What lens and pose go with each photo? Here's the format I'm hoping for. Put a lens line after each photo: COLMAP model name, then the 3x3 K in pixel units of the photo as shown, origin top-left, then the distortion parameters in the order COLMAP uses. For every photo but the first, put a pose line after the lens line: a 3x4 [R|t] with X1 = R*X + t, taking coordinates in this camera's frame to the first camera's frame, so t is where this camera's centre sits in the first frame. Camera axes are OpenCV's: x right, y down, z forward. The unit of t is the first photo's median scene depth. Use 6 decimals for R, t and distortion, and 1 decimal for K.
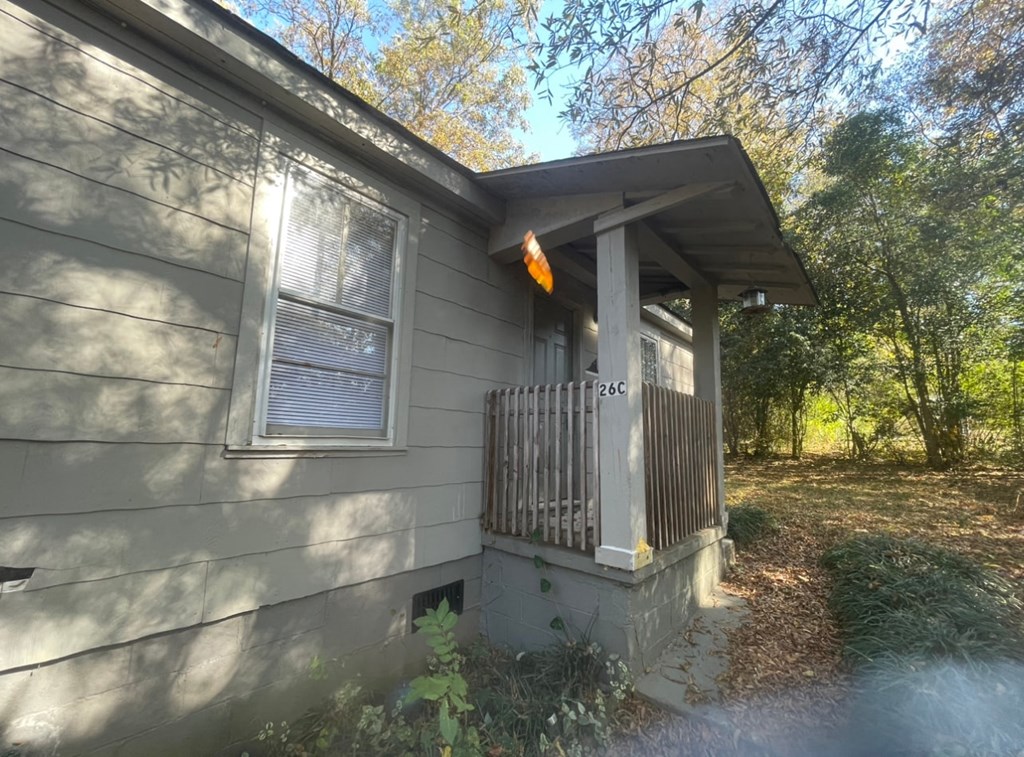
lens RADIAL K [[408.6, 0, 511.6], [0, 408.6, 386.1], [0, 0, 1]] dist [-0.000609, -0.000343]
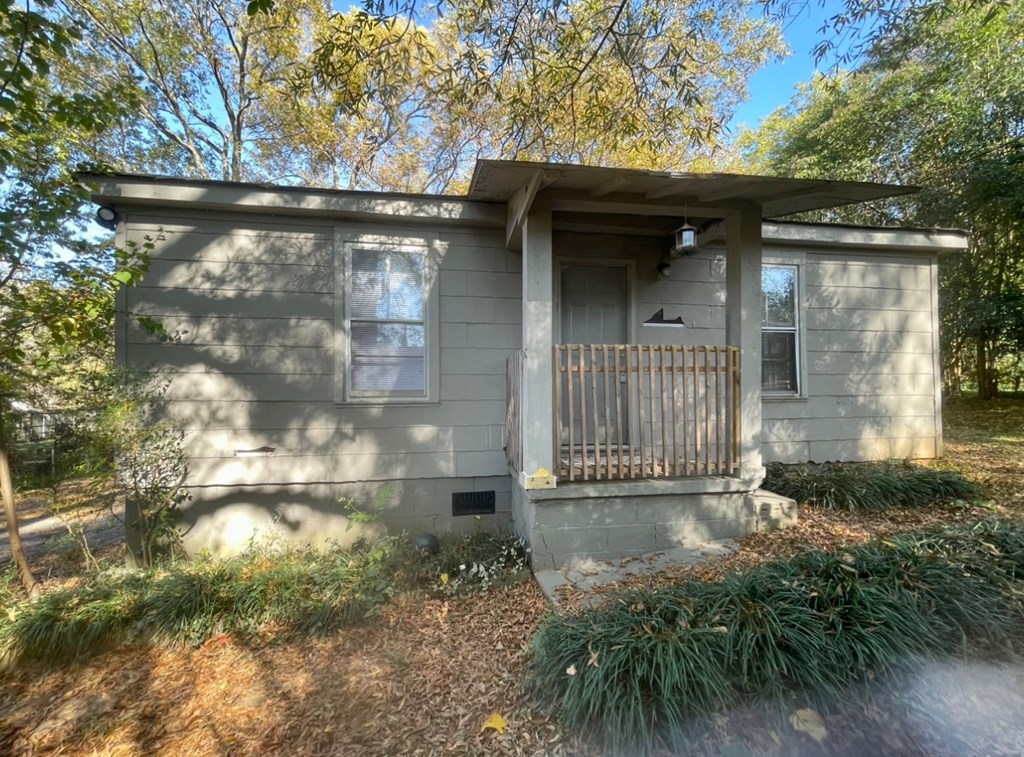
lens RADIAL K [[408.6, 0, 511.6], [0, 408.6, 386.1], [0, 0, 1]] dist [-0.000609, -0.000343]
pose [[0.786506, -0.036448, -0.616506, 0.876567], [0.109943, 0.990575, 0.081697, -0.002896], [0.607718, -0.132036, 0.783100, -0.045338]]
